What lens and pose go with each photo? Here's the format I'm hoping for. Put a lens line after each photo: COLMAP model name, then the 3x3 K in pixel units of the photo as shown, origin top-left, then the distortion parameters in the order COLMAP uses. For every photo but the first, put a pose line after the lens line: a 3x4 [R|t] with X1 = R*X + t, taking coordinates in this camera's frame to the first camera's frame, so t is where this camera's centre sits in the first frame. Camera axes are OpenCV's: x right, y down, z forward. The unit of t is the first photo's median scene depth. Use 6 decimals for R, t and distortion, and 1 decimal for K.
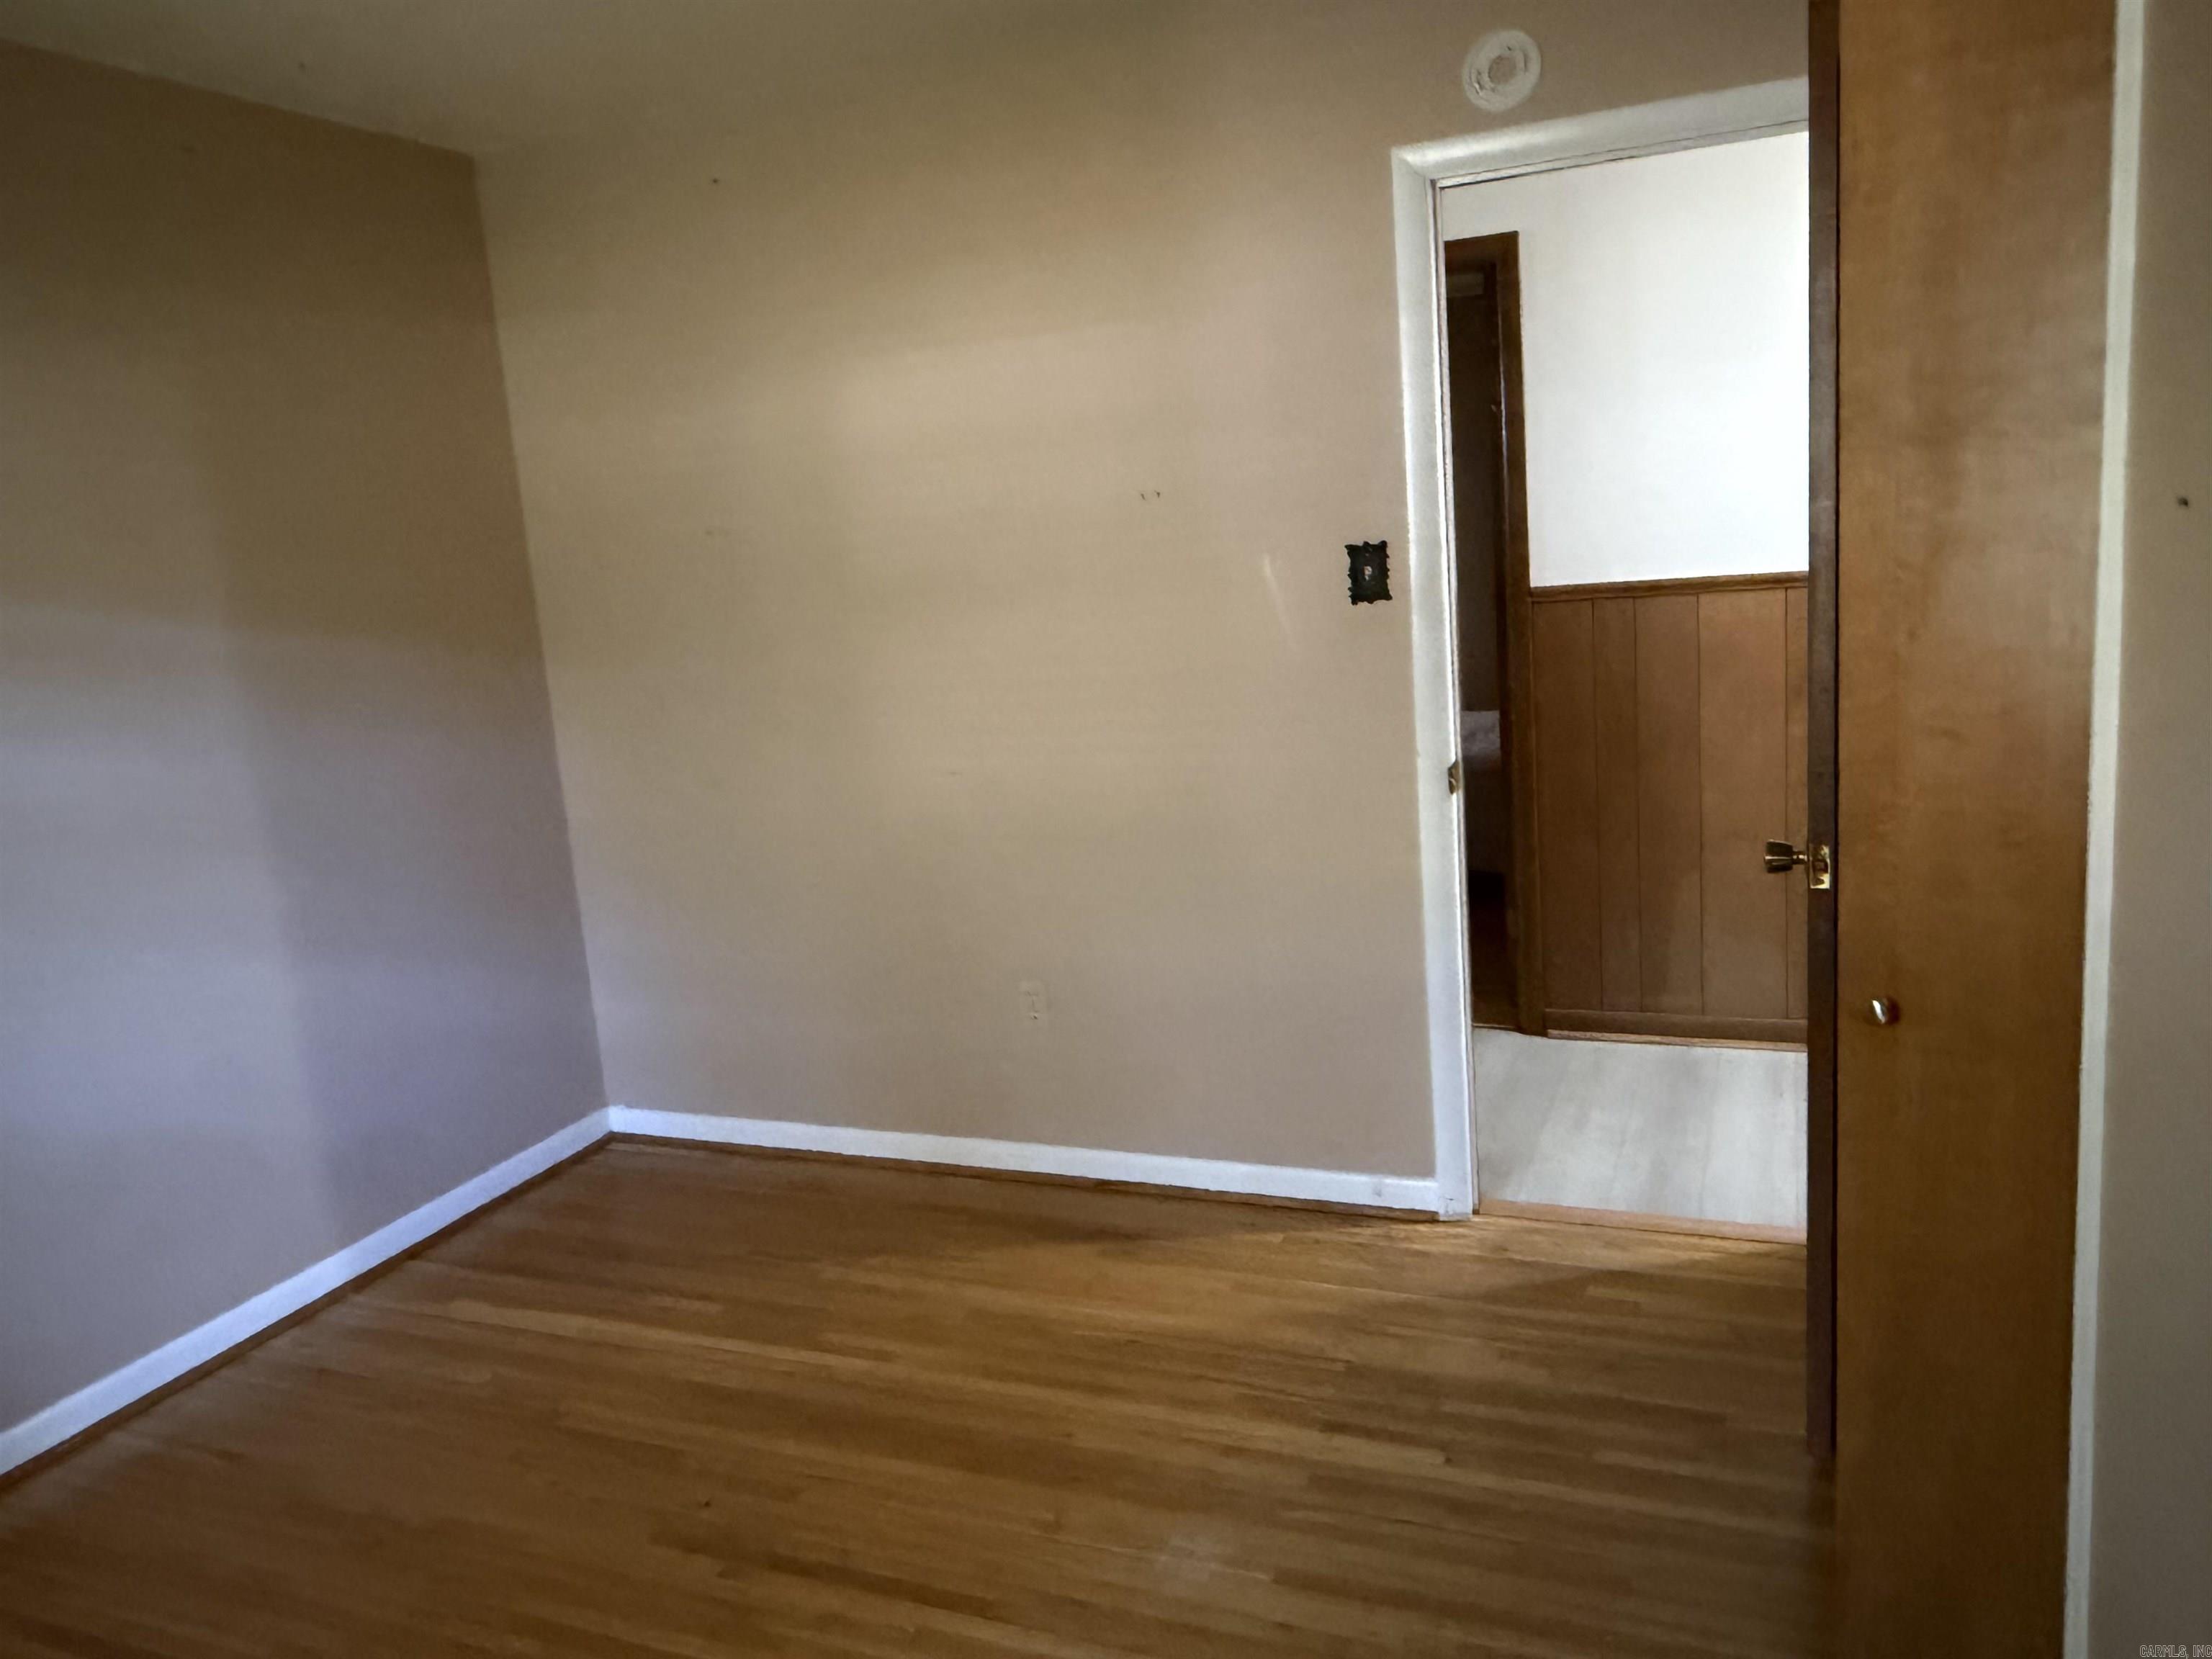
lens RADIAL K [[1571.2, 0, 1104.6], [0, 1571.2, 822.0], [0, 0, 1]] dist [0.004104, 0.002236]
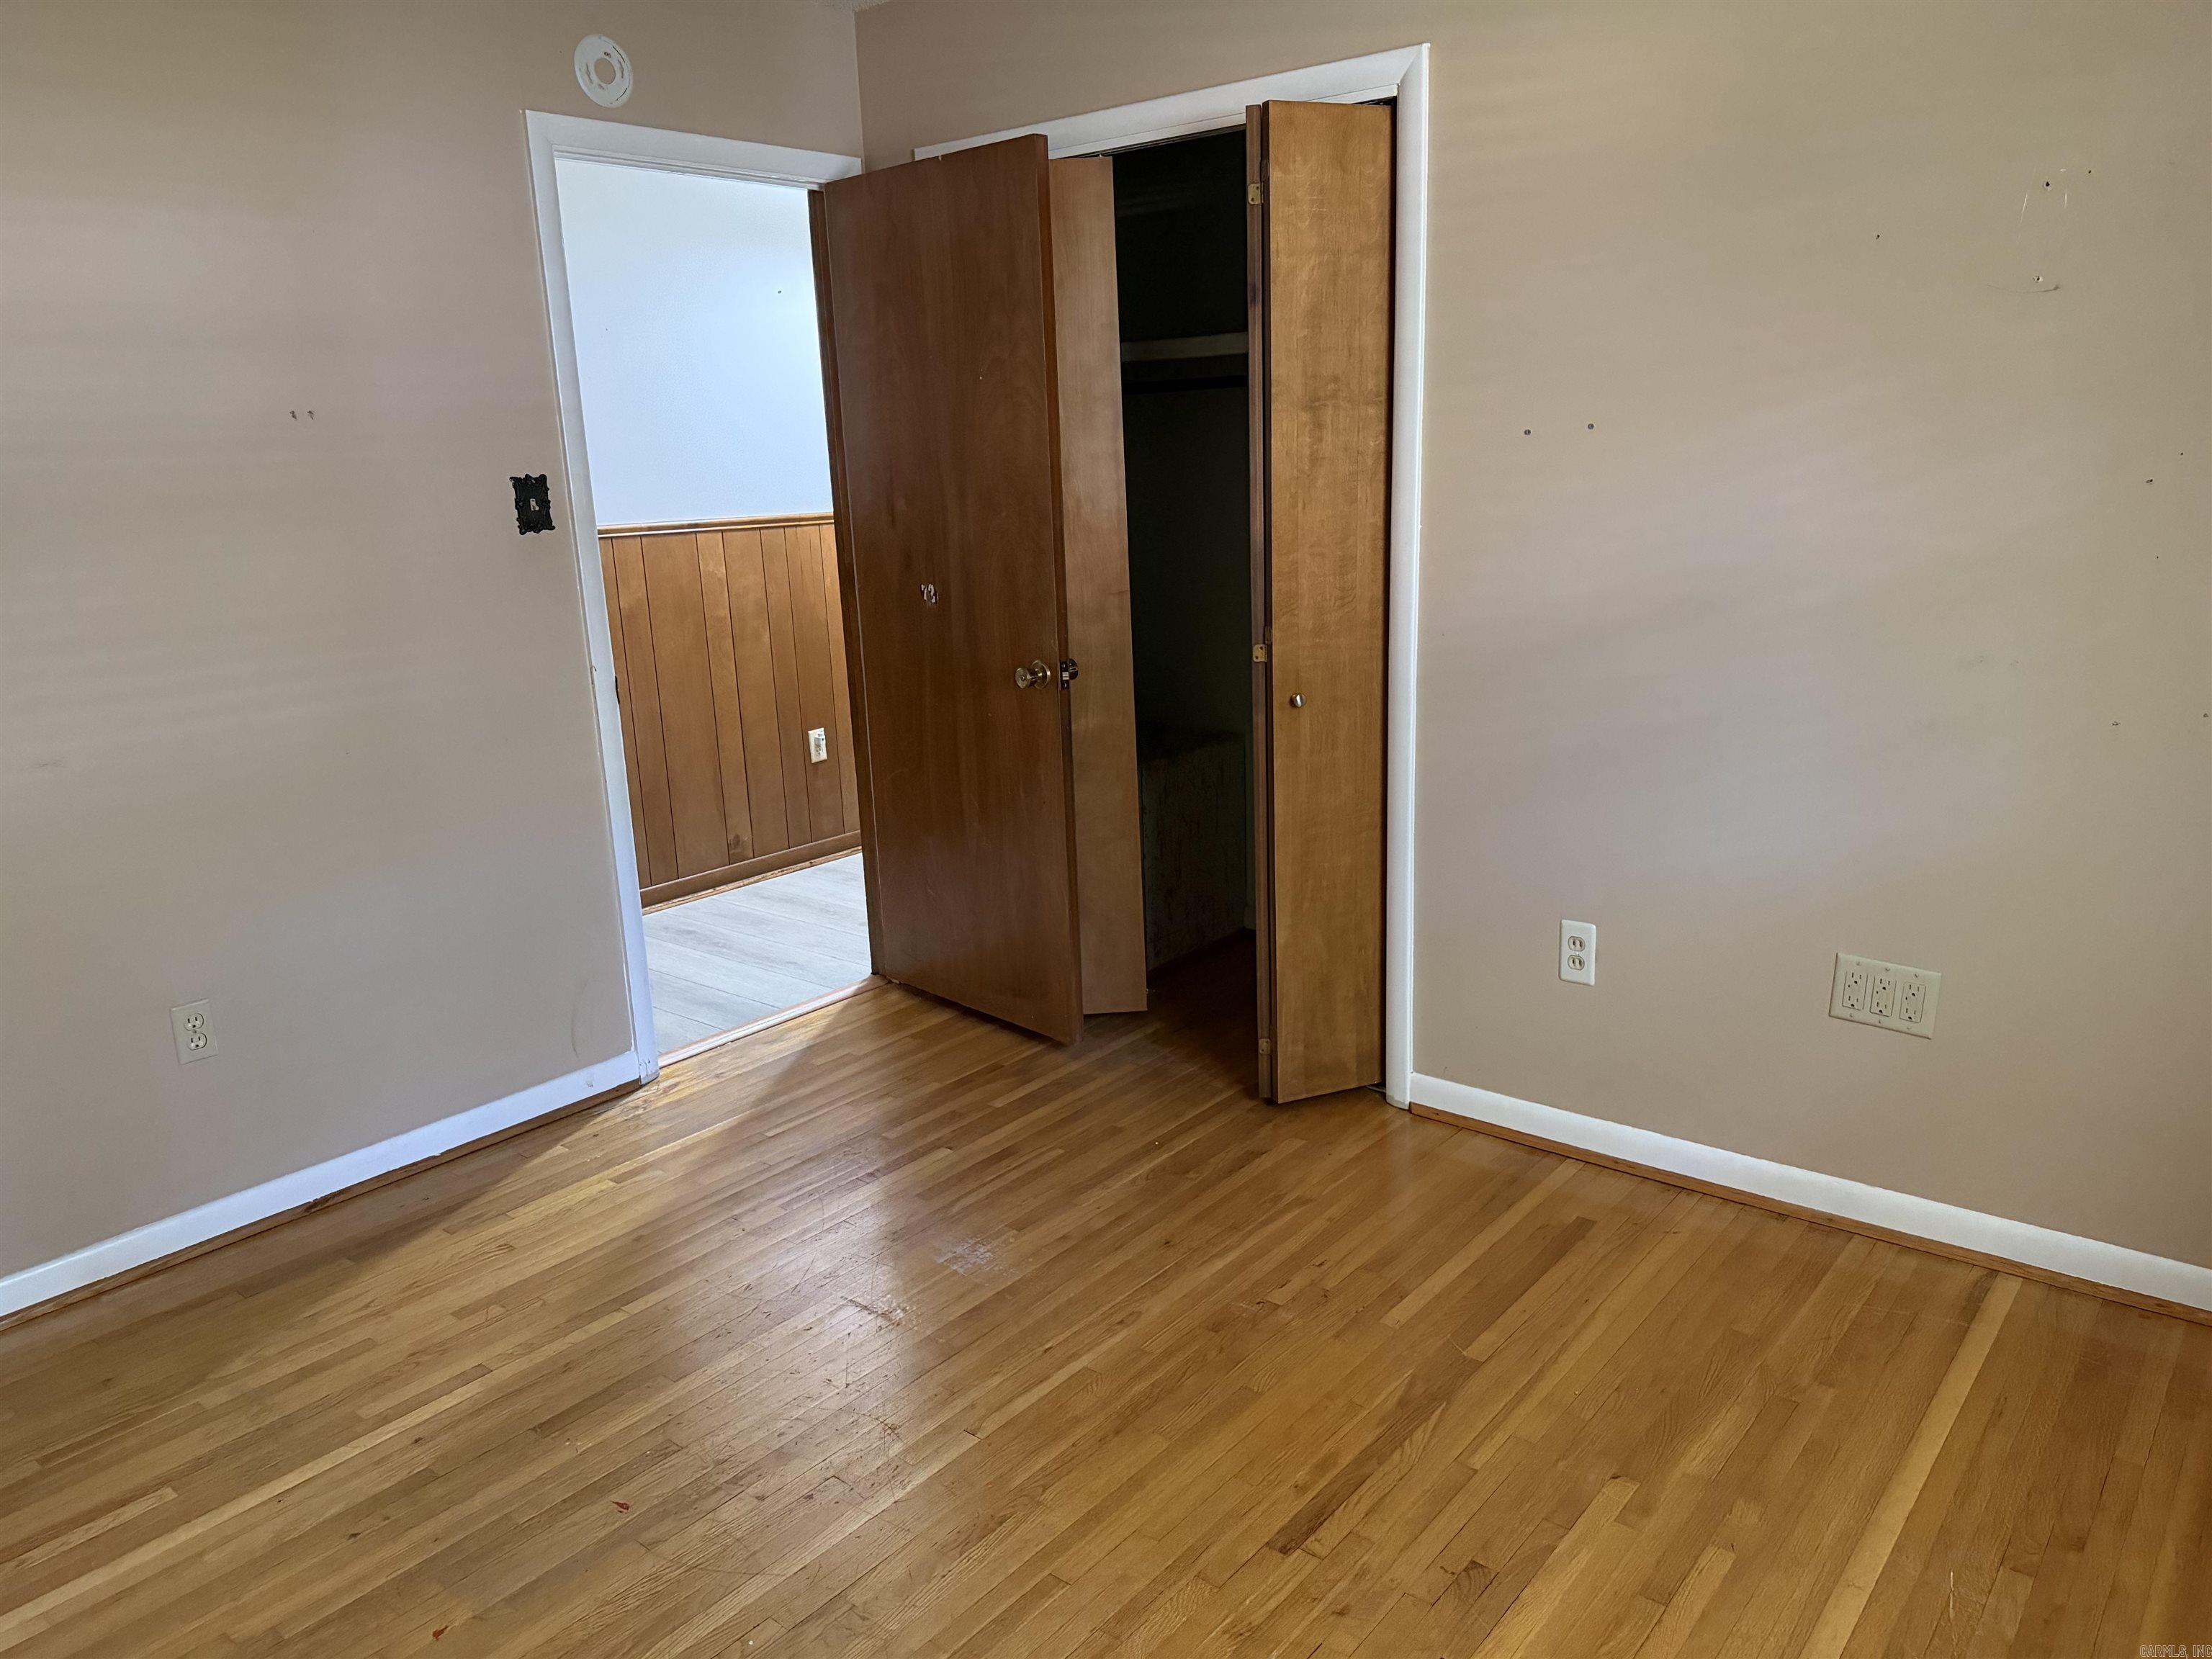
lens RADIAL K [[1546.5, 0, 1106.4], [0, 1546.5, 838.5], [0, 0, 1]] dist [0.000856, -0.002617]
pose [[0.292202, -0.172162, 0.940733, -0.753431], [0.181229, 0.975808, 0.122289, 0.005786], [-0.939028, 0.134755, 0.316334, 0.332280]]
